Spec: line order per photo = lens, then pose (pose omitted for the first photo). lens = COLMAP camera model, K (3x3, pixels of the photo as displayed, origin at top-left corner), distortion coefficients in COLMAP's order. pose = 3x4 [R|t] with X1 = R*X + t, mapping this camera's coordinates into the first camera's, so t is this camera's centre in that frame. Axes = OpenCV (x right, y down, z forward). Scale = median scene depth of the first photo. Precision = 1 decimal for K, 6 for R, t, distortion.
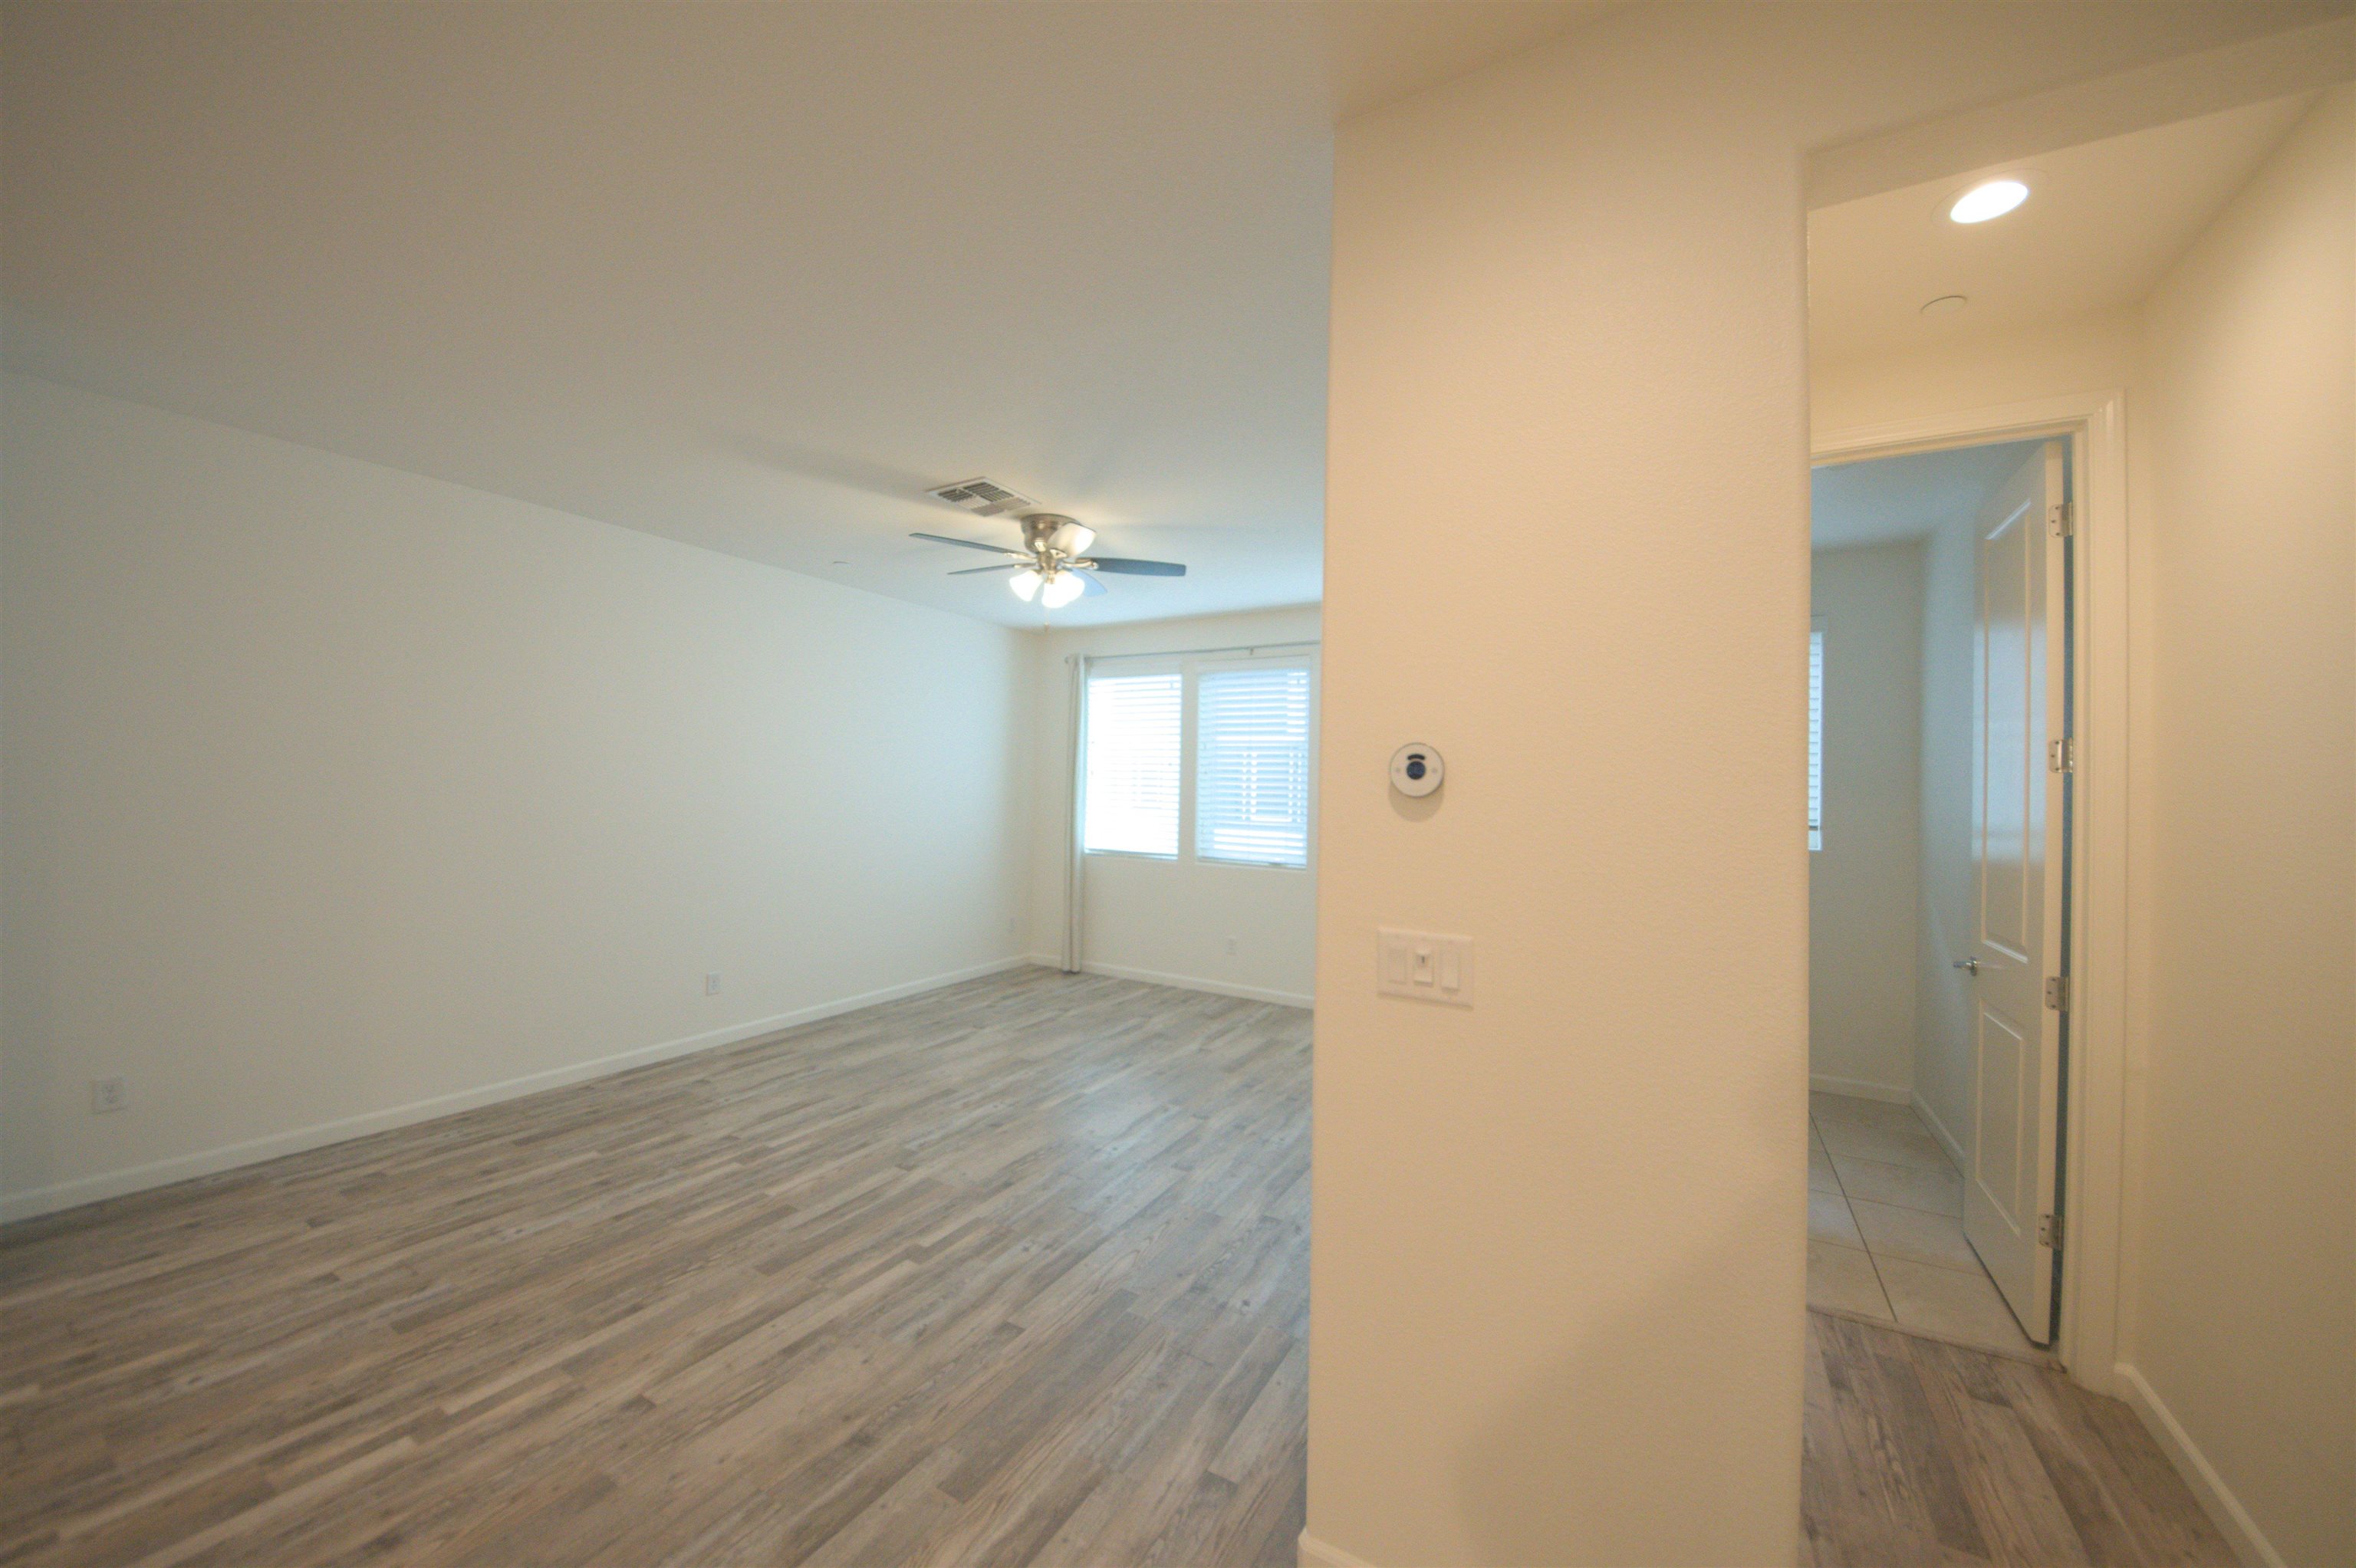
lens RADIAL K [[845.5, 0, 1179.2], [0, 845.5, 778.2], [0, 0, 1]] dist [0.016707, -0.014617]
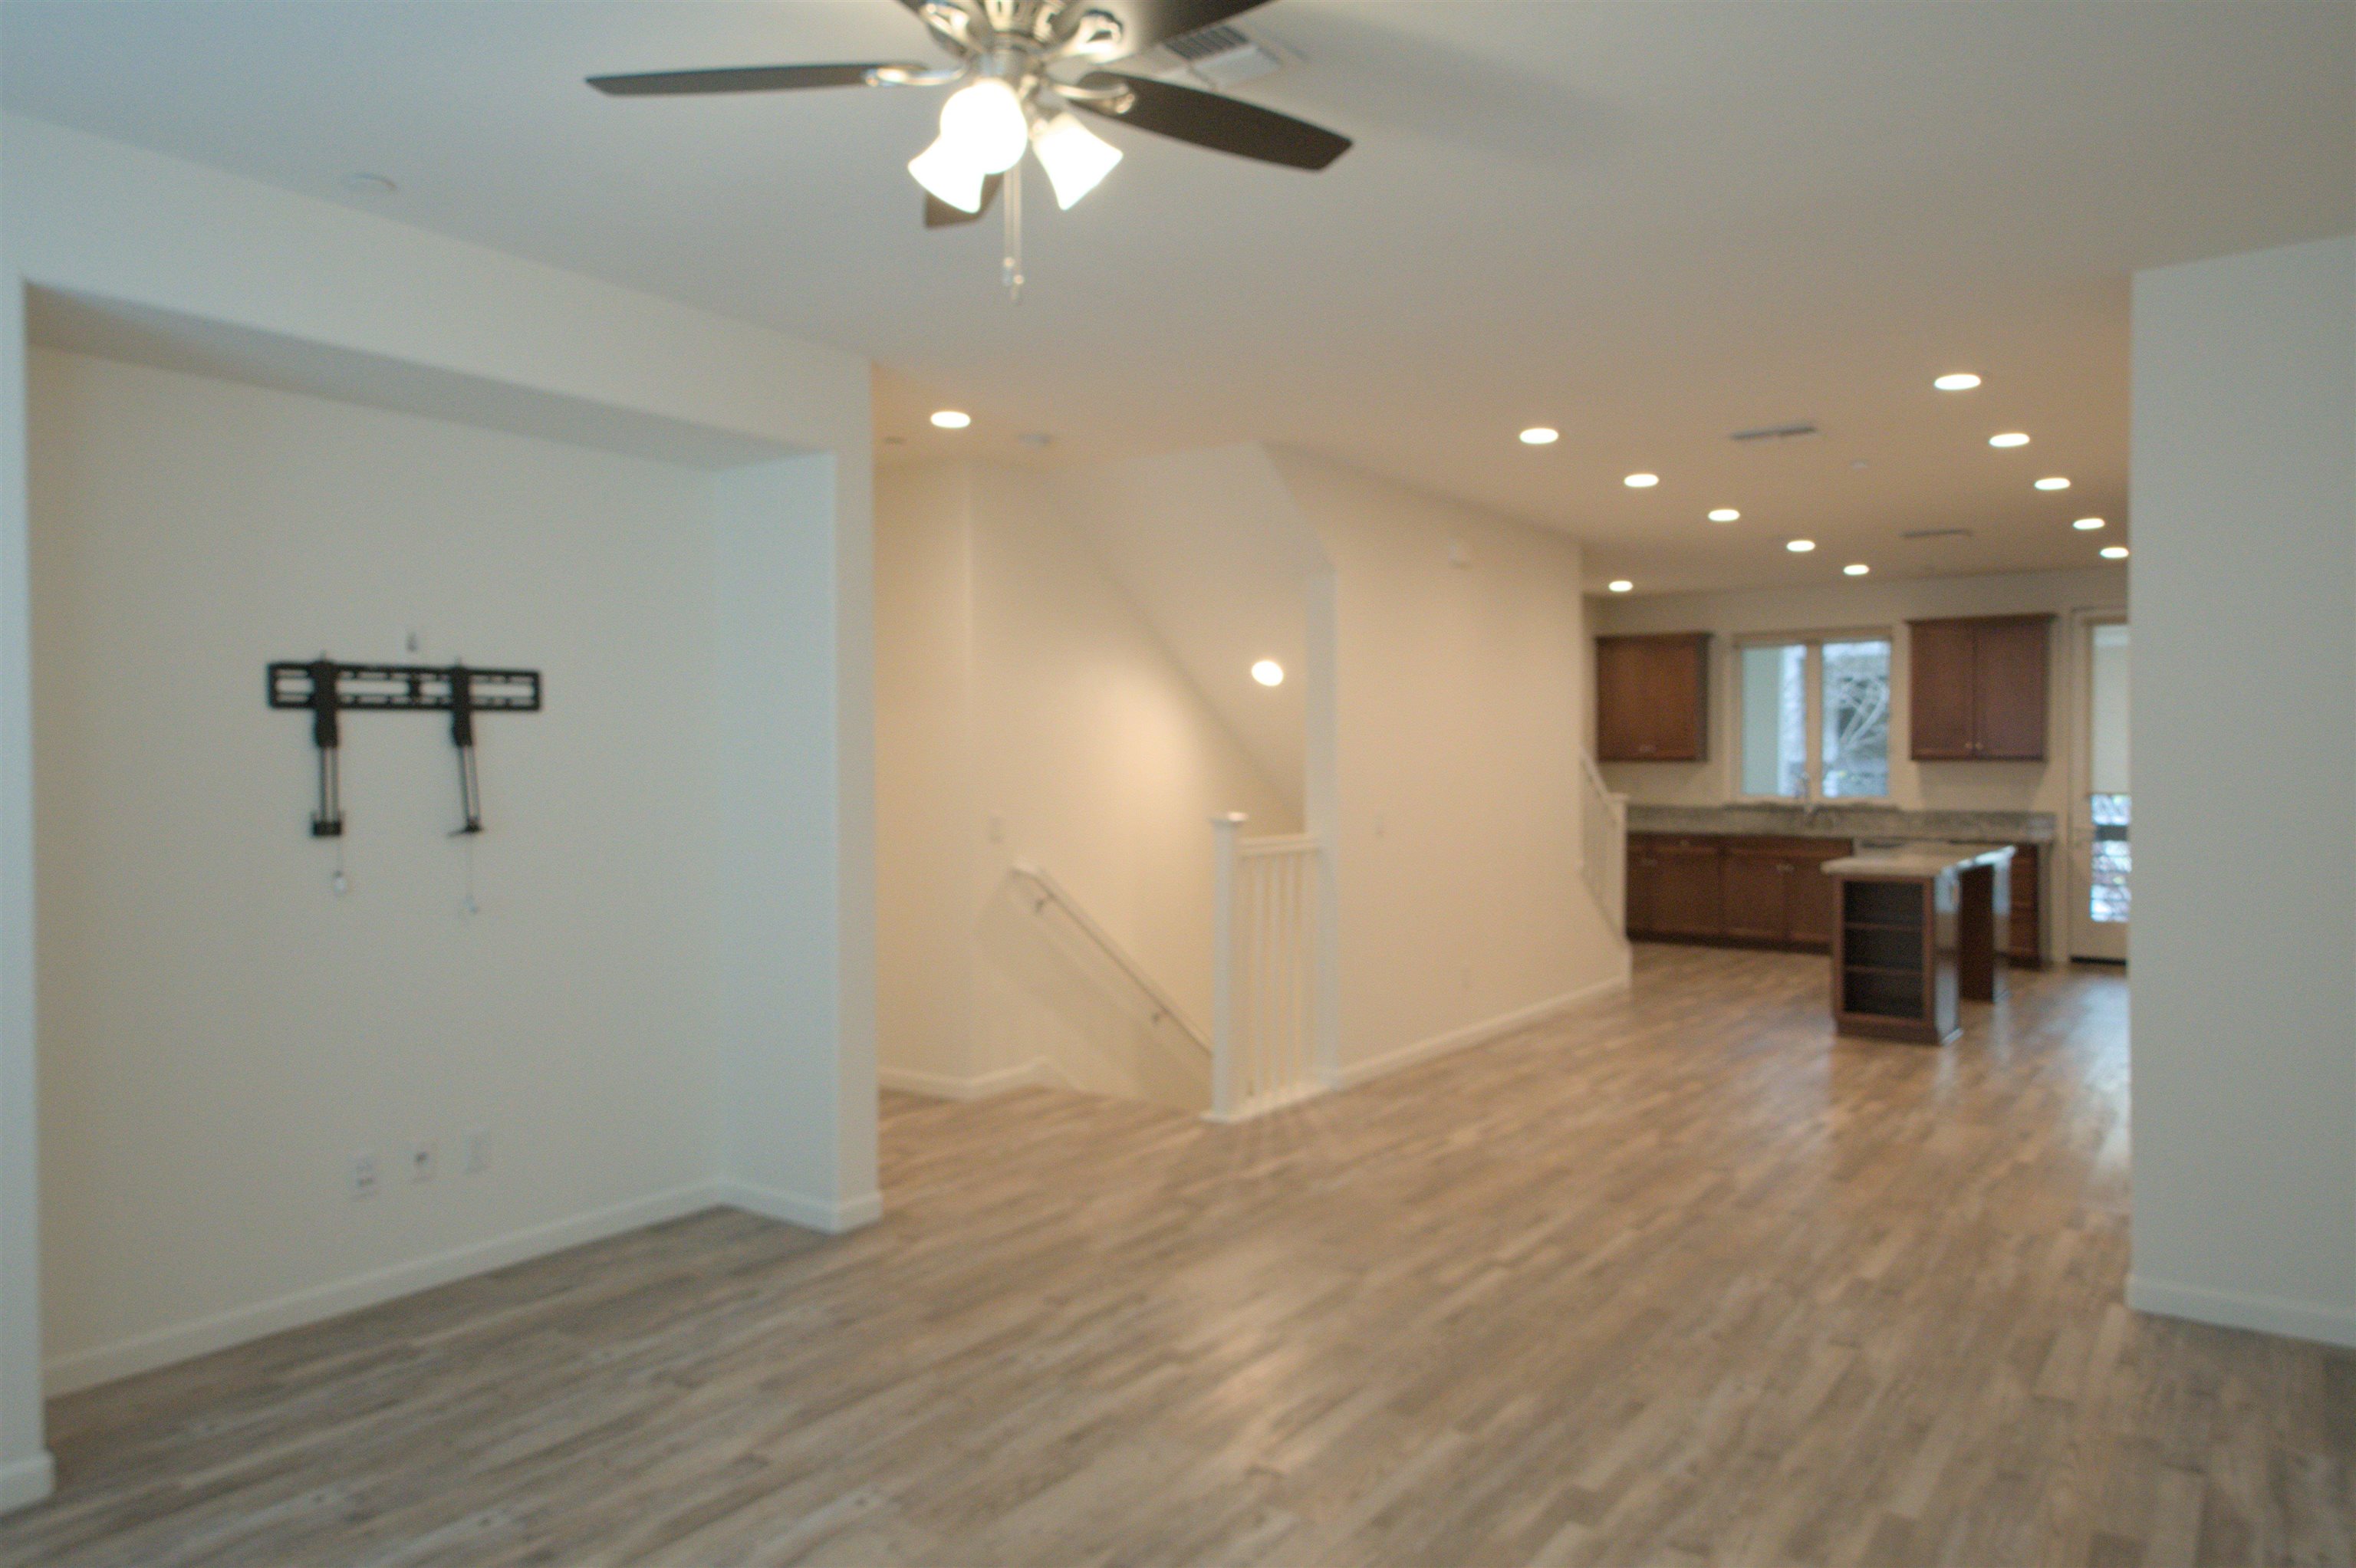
lens RADIAL K [[1499.8, 0, 1178.0], [0, 1499.8, 784.0], [0, 0, 1]] dist [0.006972, -0.002842]
pose [[-0.996305, -0.017850, 0.084006, -0.347275], [-0.017511, 0.999835, 0.004775, 0.021479], [-0.084077, 0.003286, -0.996454, 1.989272]]
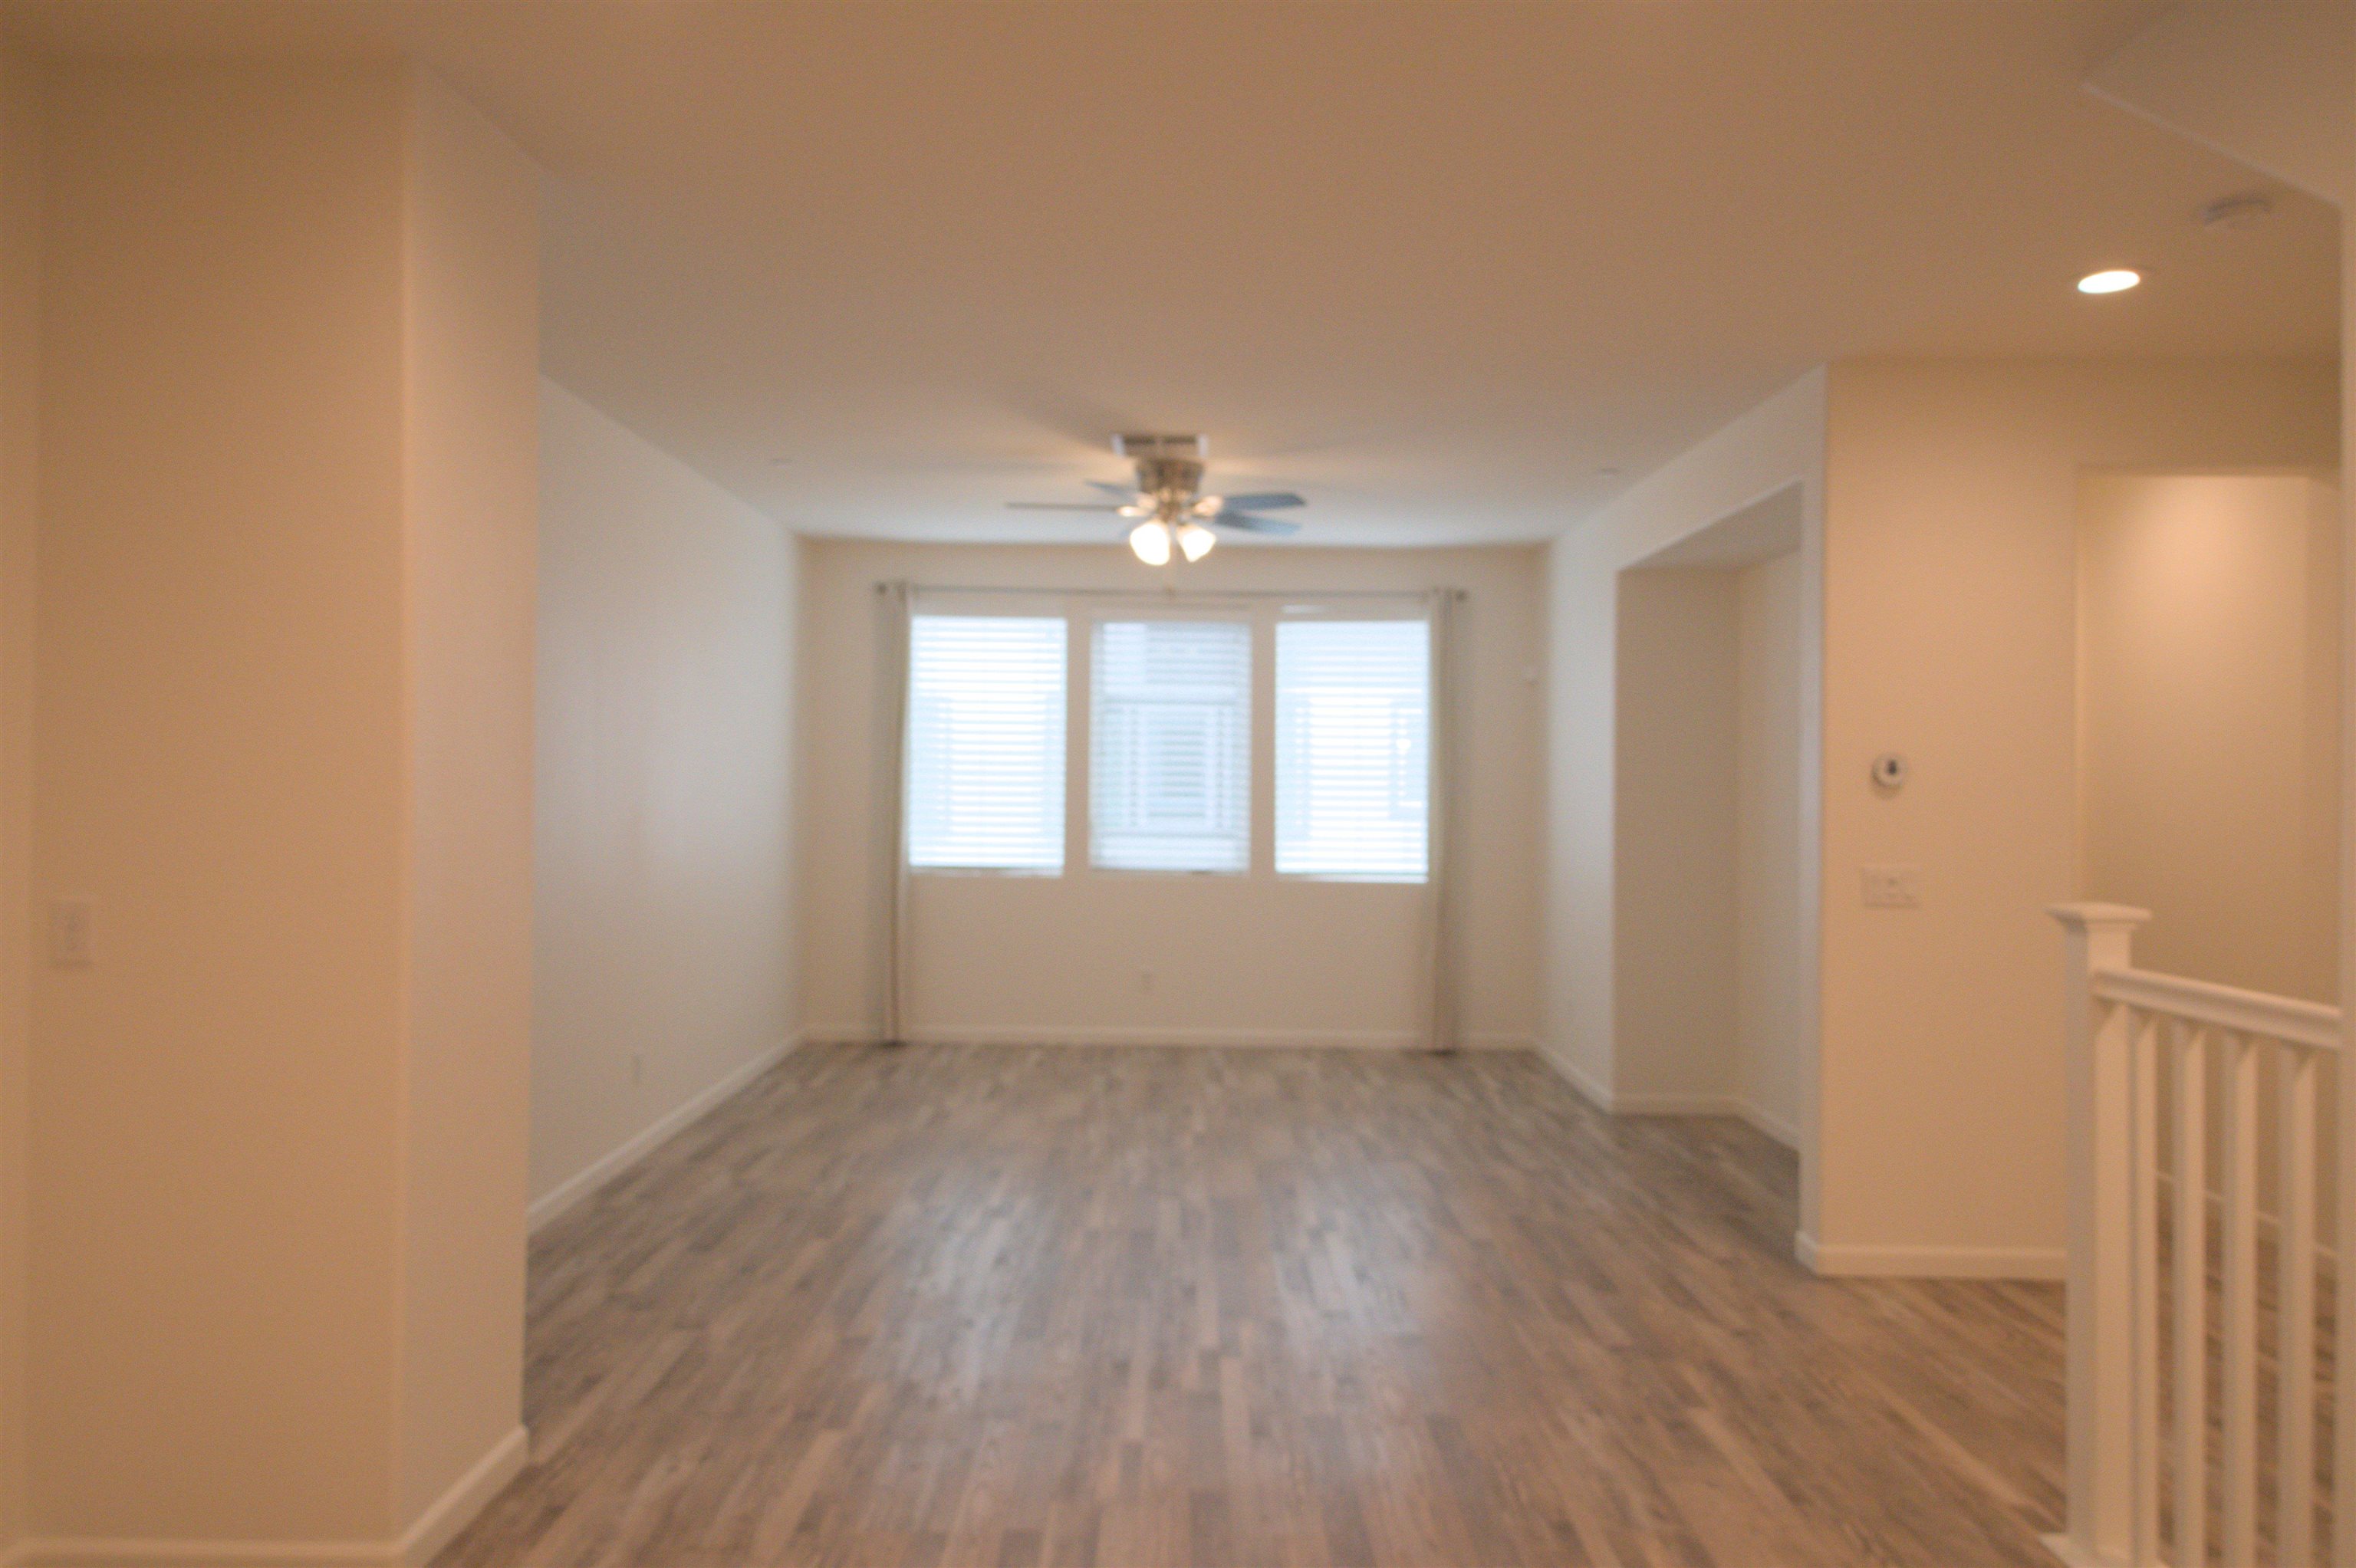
lens RADIAL K [[1601.1, 0, 1185.3], [0, 1601.1, 794.4], [0, 0, 1]] dist [0.008528, 0.000981]
pose [[0.856107, -0.014781, 0.516587, -1.216917], [-0.000751, 0.999554, 0.029844, -0.025564], [-0.516798, -0.025938, 0.855715, -0.476165]]
